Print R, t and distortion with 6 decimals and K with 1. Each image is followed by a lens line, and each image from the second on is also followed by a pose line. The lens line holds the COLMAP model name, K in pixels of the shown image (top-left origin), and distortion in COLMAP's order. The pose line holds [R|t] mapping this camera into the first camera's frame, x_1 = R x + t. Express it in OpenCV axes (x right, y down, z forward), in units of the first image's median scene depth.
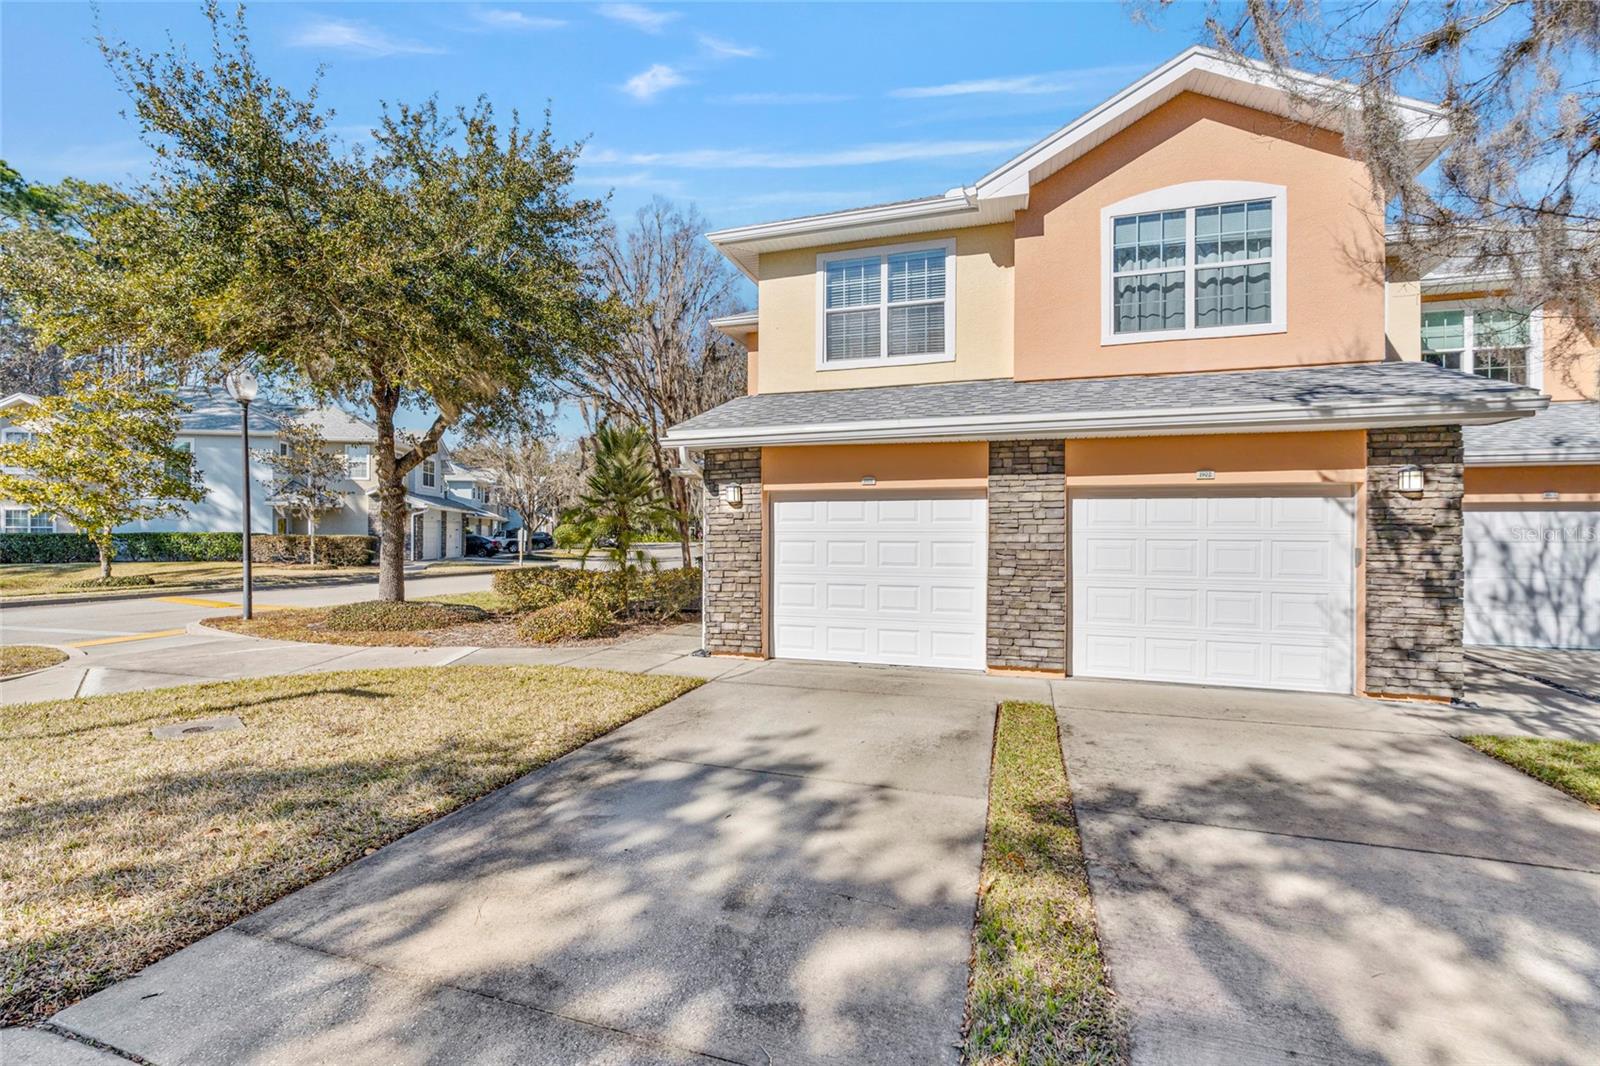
lens RADIAL K [[710.3, 0, 795.9], [0, 710.3, 535.5], [0, 0, 1]] dist [0.003325, 0.000073]
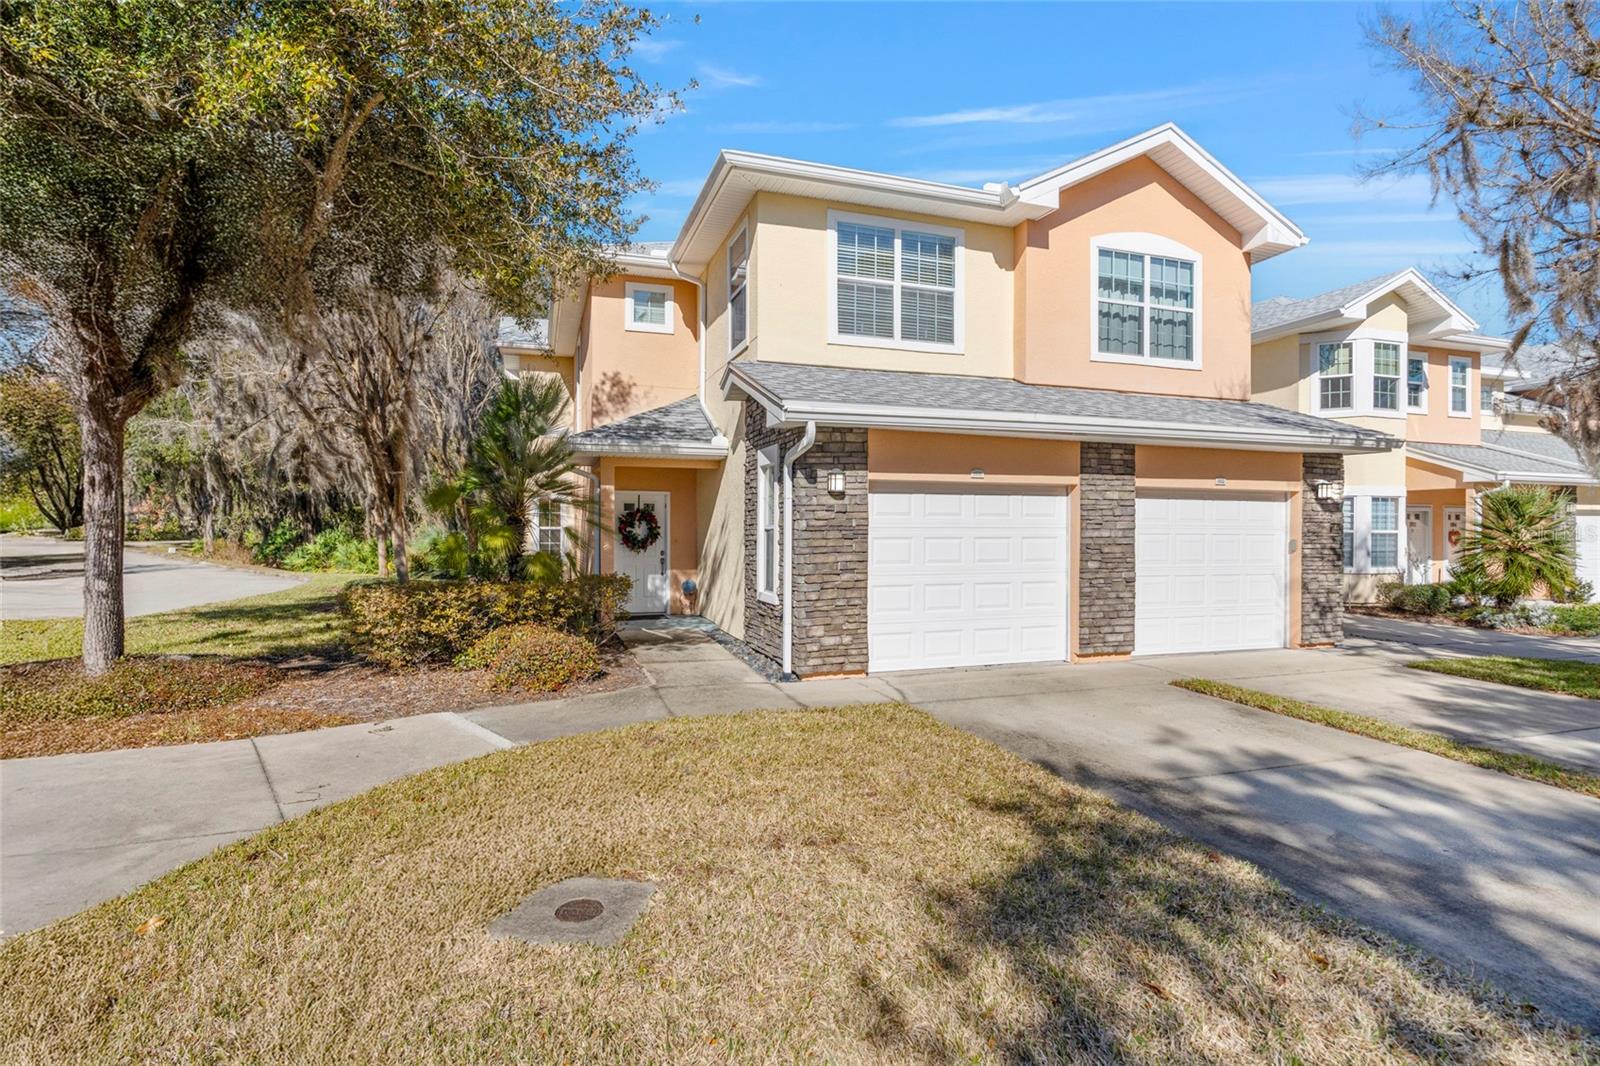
lens RADIAL K [[800.5, 0, 801.6], [0, 800.5, 530.7], [0, 0, 1]] dist [0.003528, 0.002446]
pose [[0.794268, -0.002873, 0.607561, -0.716732], [0.002308, 0.999996, 0.001713, -0.003187], [-0.607563, 0.000042, 0.794271, 0.284899]]
